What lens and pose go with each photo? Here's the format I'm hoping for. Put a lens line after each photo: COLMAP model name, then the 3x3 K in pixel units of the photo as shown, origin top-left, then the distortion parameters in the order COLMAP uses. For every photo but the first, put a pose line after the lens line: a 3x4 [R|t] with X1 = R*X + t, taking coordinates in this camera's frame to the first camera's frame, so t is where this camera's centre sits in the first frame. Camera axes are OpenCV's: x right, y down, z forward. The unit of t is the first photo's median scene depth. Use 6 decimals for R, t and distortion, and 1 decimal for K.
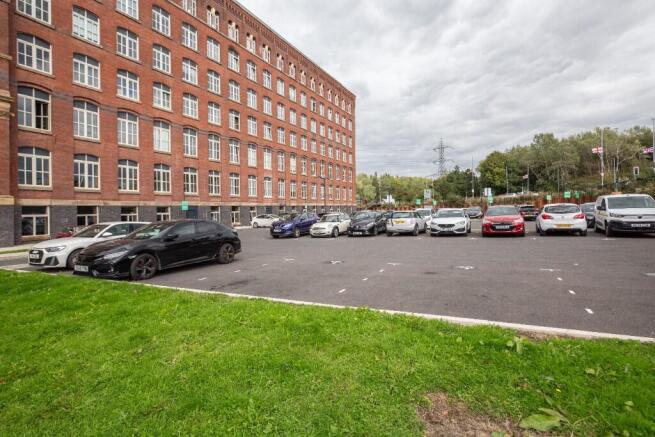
lens RADIAL K [[338.5, 0, 326.0], [0, 338.5, 209.3], [0, 0, 1]] dist [-0.000789, -0.000485]
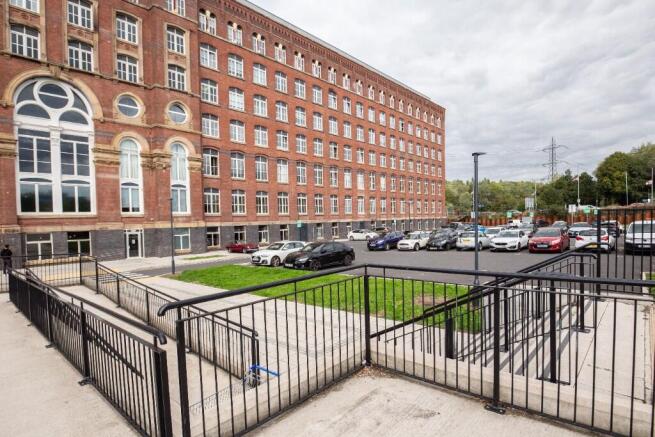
lens RADIAL K [[359.2, 0, 319.2], [0, 359.2, 228.3], [0, 0, 1]] dist [-0.030115, -0.000288]
pose [[0.963862, 0.001033, -0.266398, 0.020961], [0.007186, 0.999528, 0.029879, -0.031698], [0.266303, -0.030714, 0.963400, -0.284966]]
